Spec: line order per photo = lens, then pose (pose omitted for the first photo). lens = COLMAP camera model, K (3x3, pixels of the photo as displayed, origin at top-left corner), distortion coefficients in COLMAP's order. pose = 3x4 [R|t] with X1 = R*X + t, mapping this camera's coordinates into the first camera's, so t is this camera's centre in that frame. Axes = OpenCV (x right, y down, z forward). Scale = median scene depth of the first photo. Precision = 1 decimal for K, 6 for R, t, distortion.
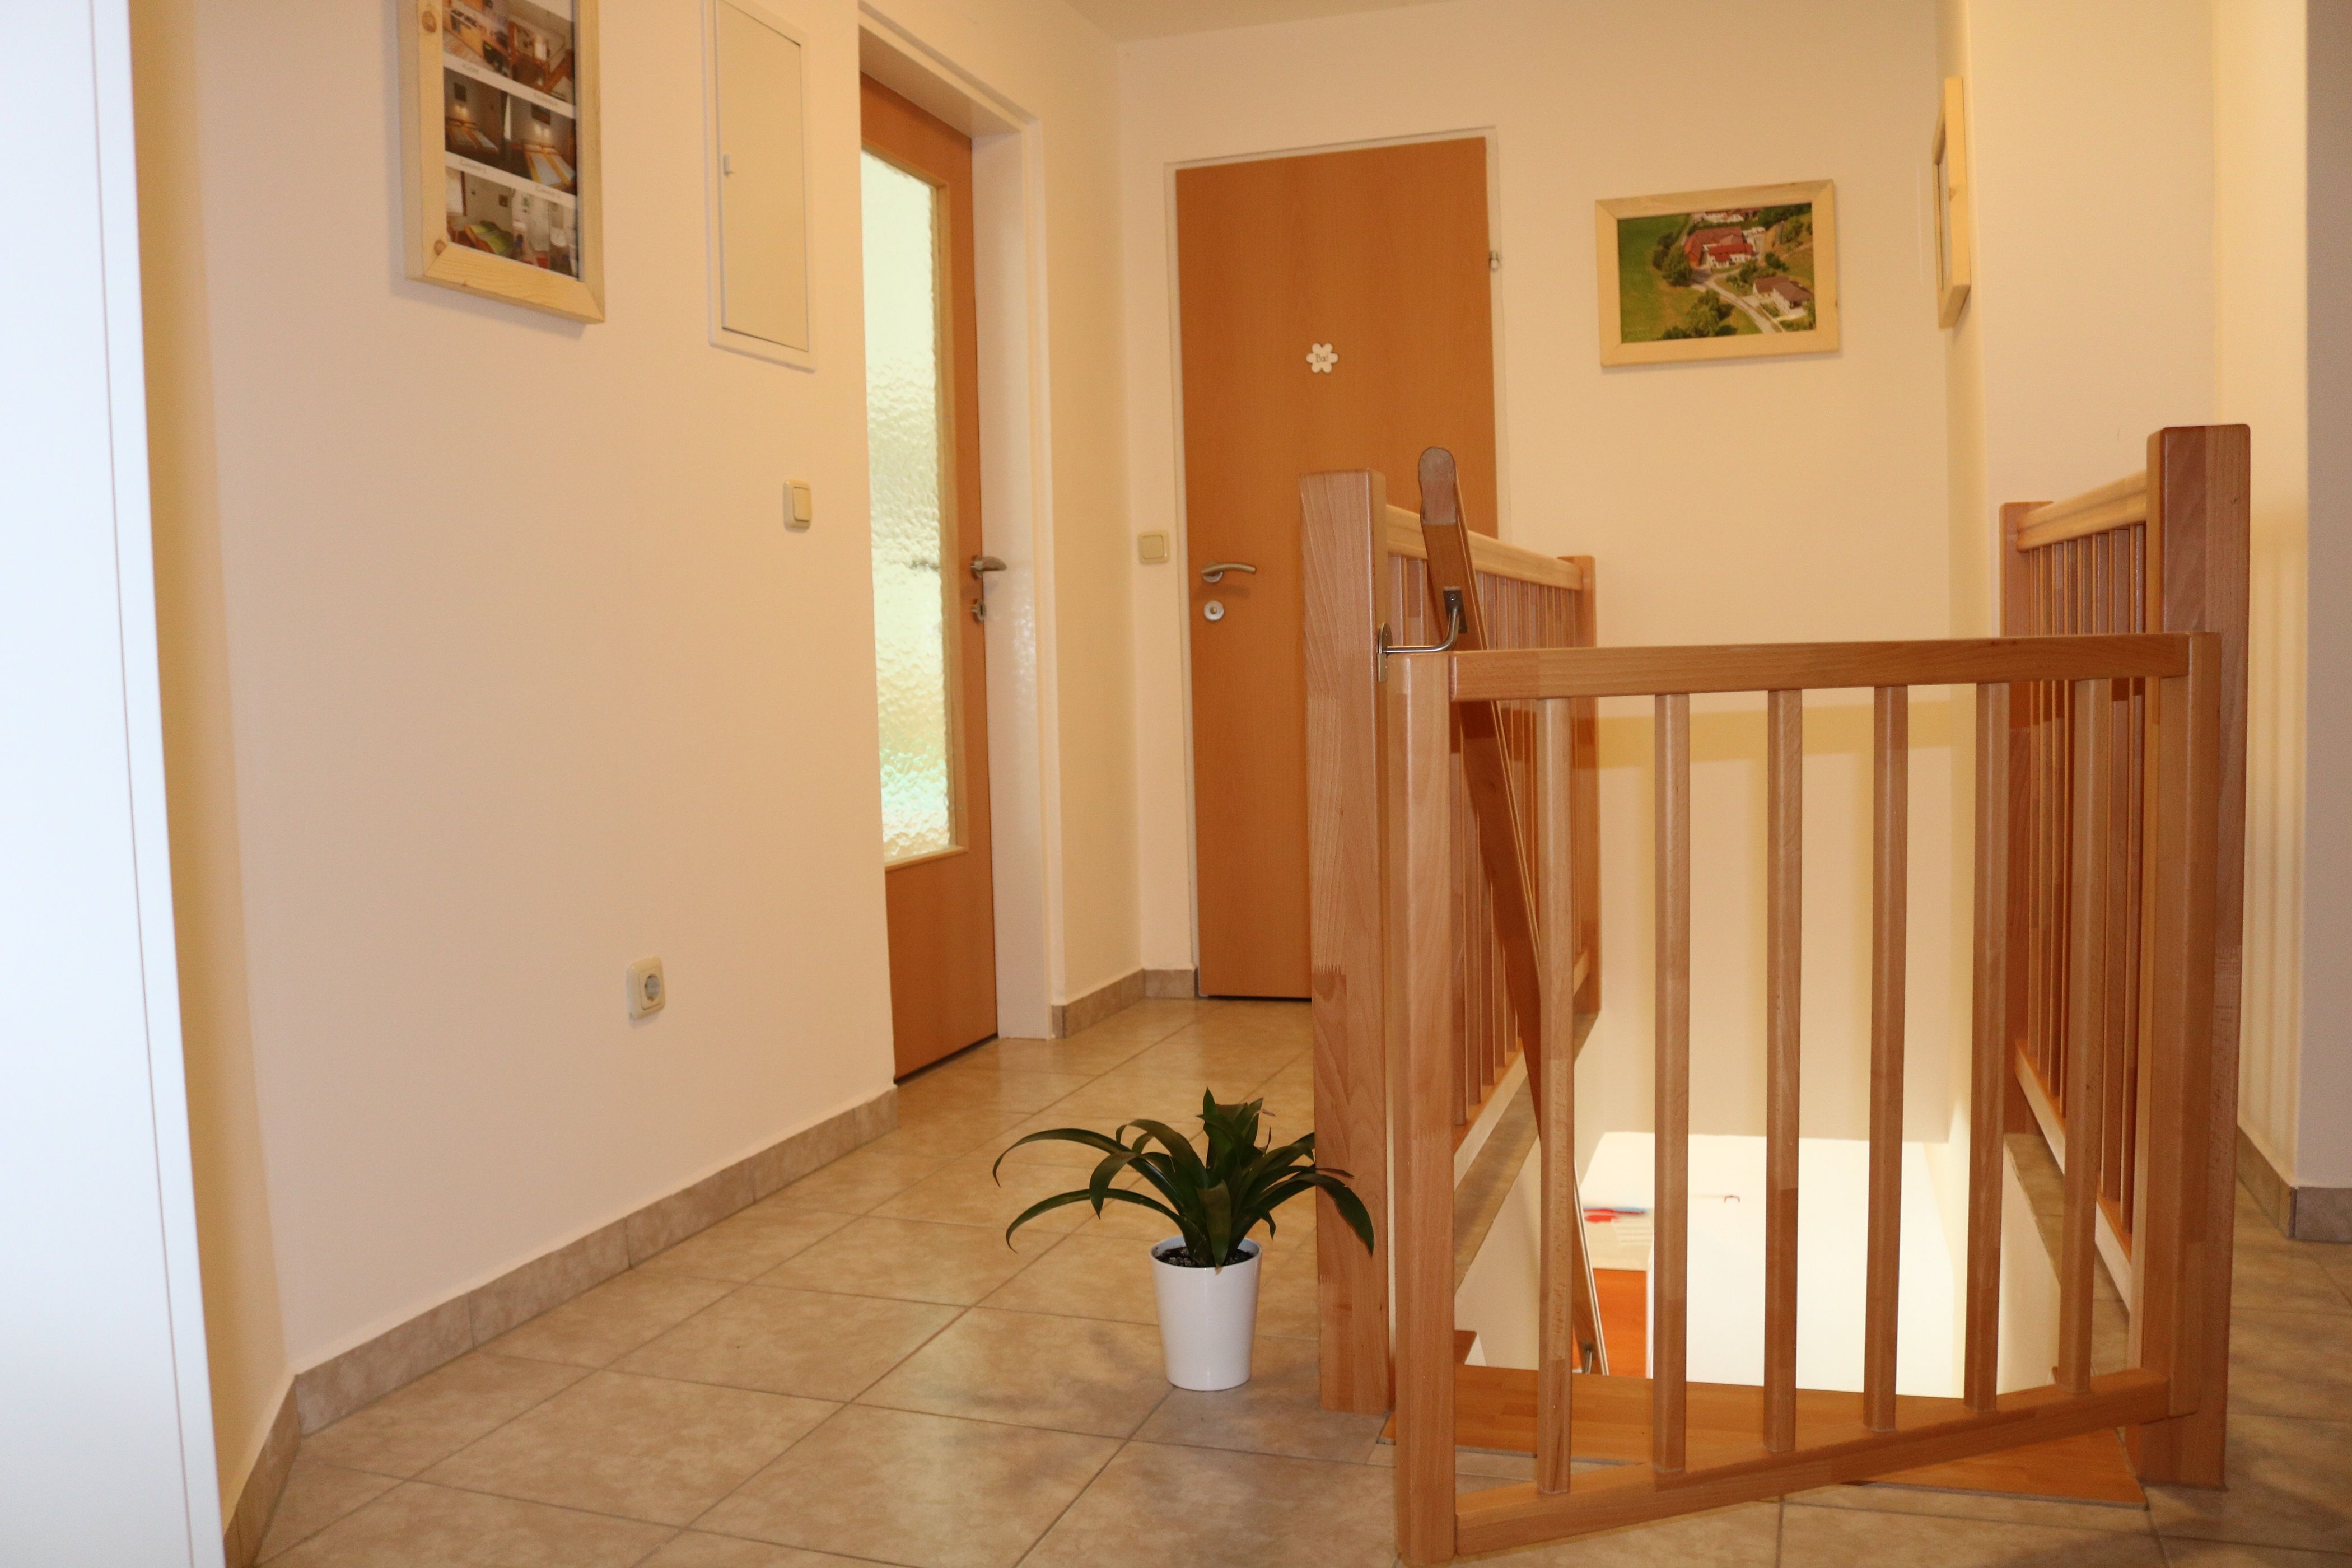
lens RADIAL K [[1969.5, 0, 1176.0], [0, 1969.5, 784.0], [0, 0, 1]] dist [-0.131009, 0.134571]
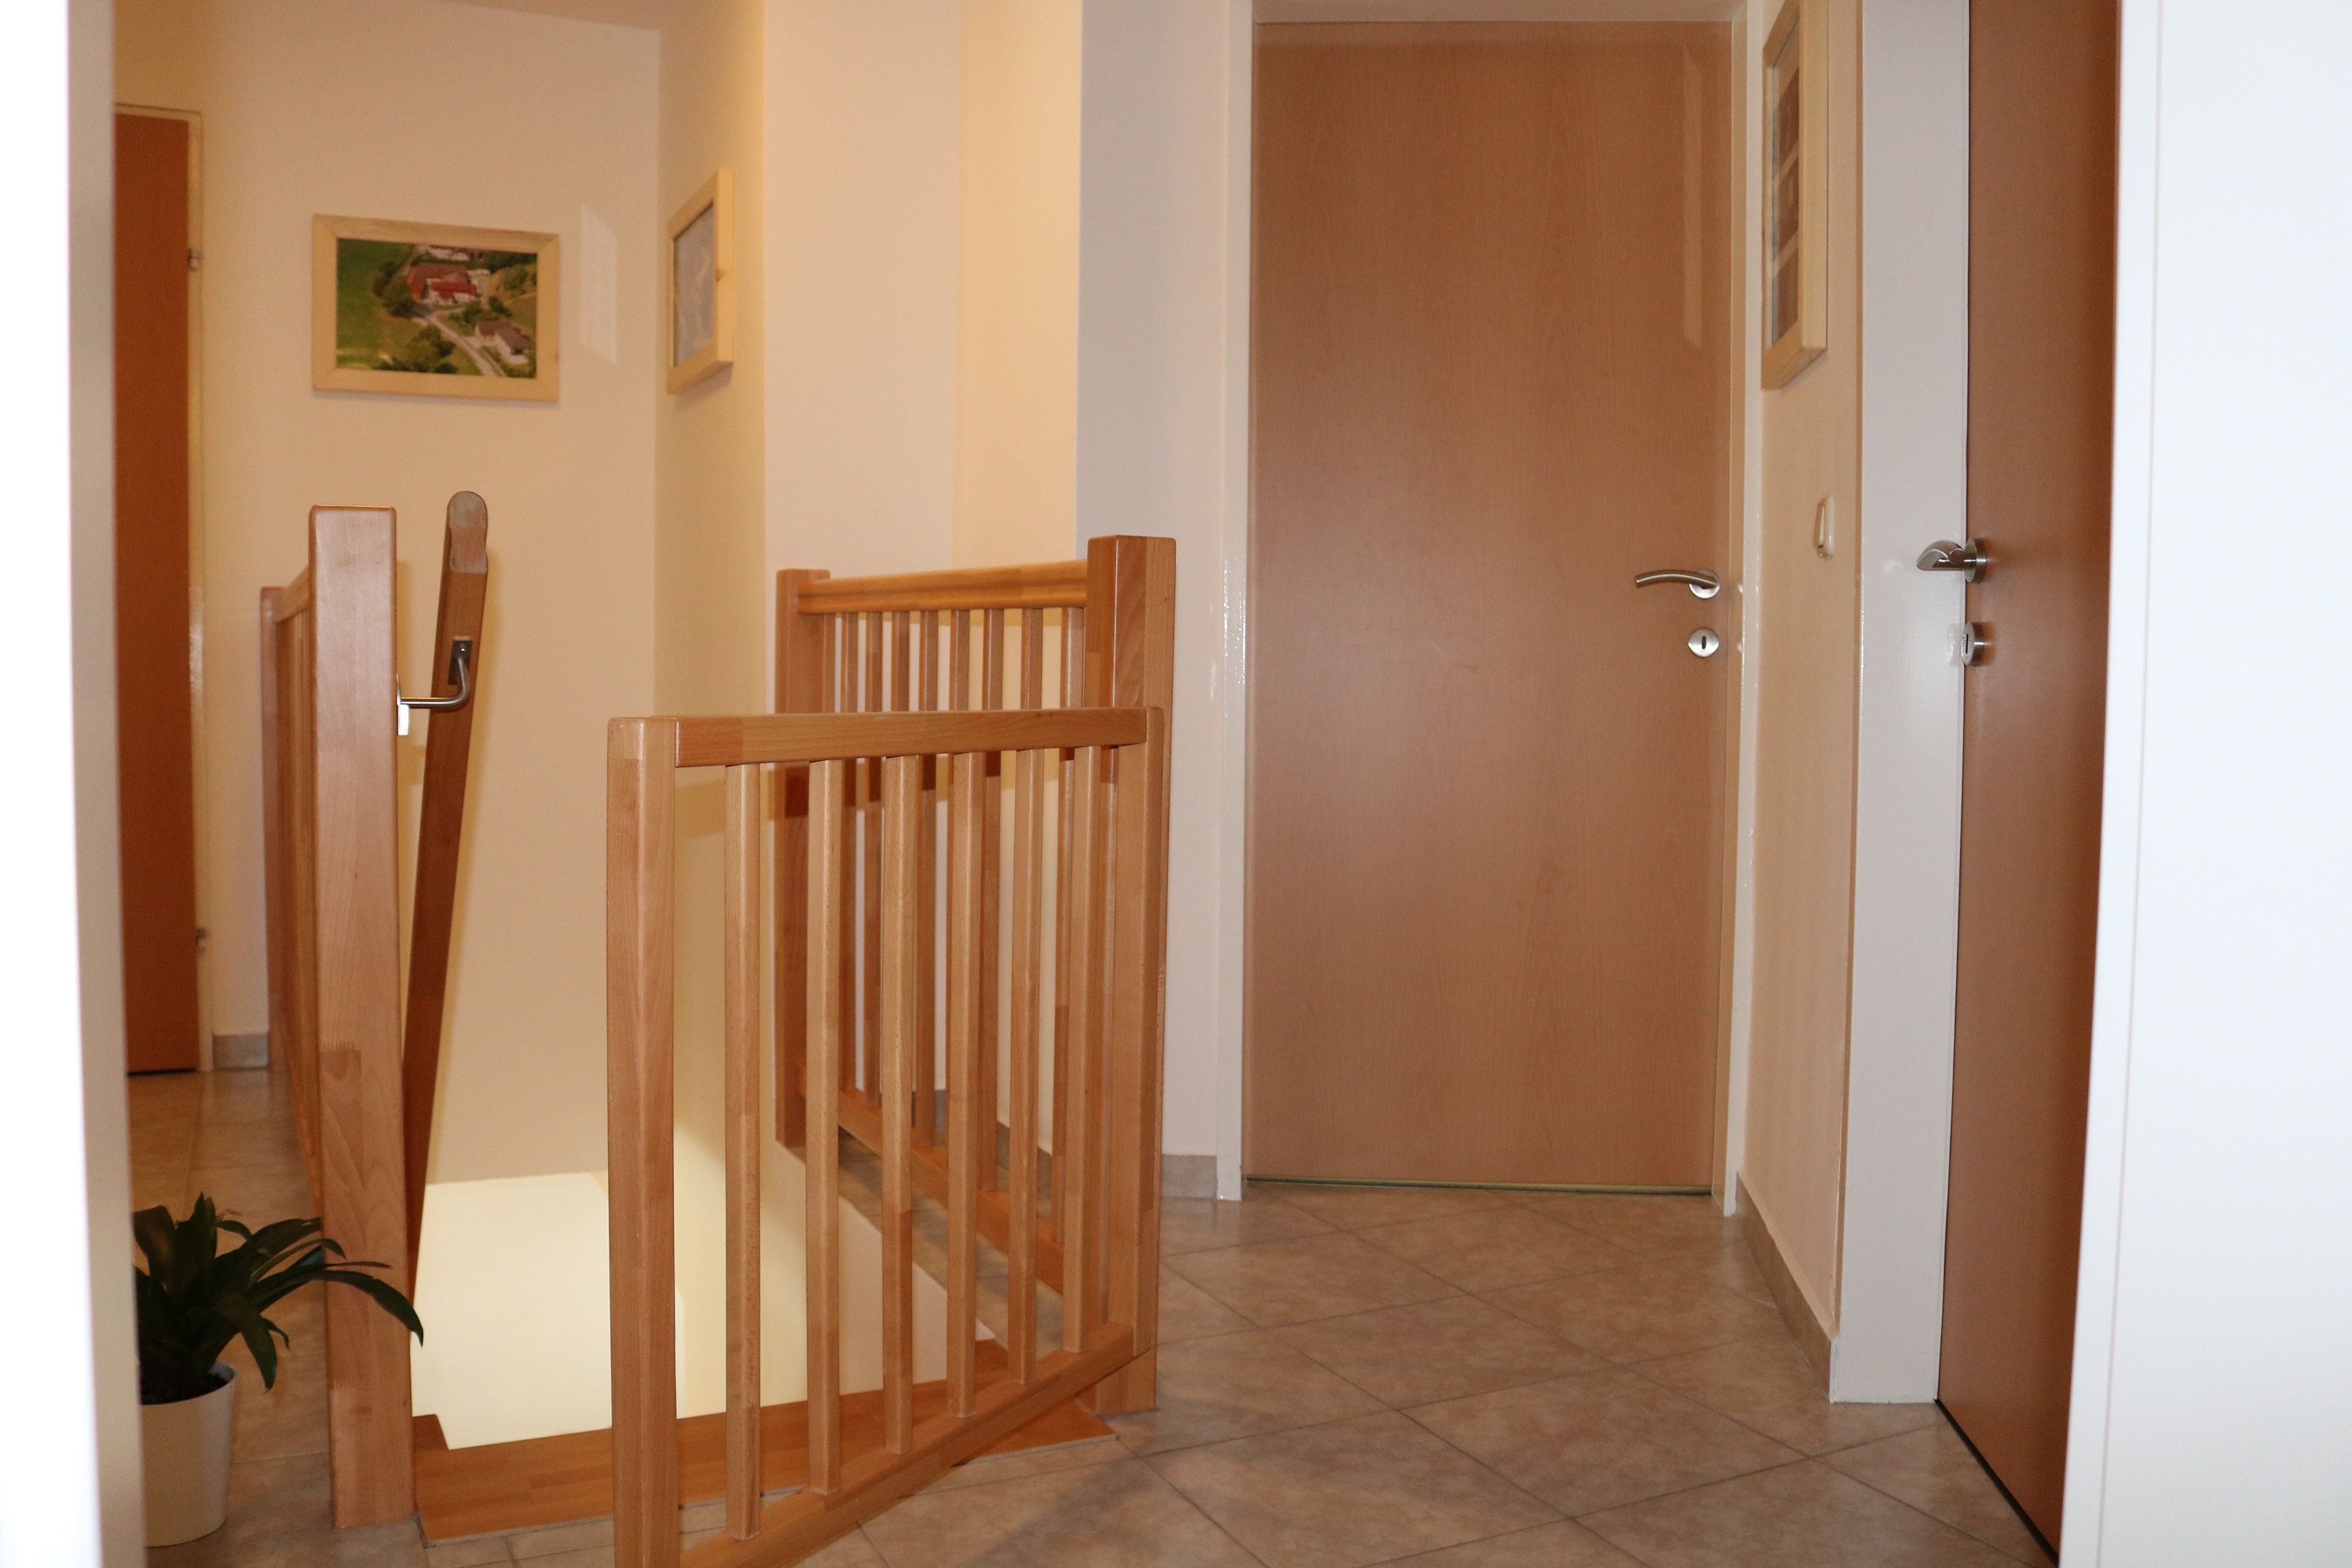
lens RADIAL K [[1969.5, 0, 1176.0], [0, 1969.5, 784.0], [0, 0, 1]] dist [-0.131009, 0.134571]
pose [[0.726386, -0.001003, 0.687286, -0.123694], [0.012306, 0.999858, -0.011547, -0.006347], [-0.687177, 0.016845, 0.726295, 0.034703]]
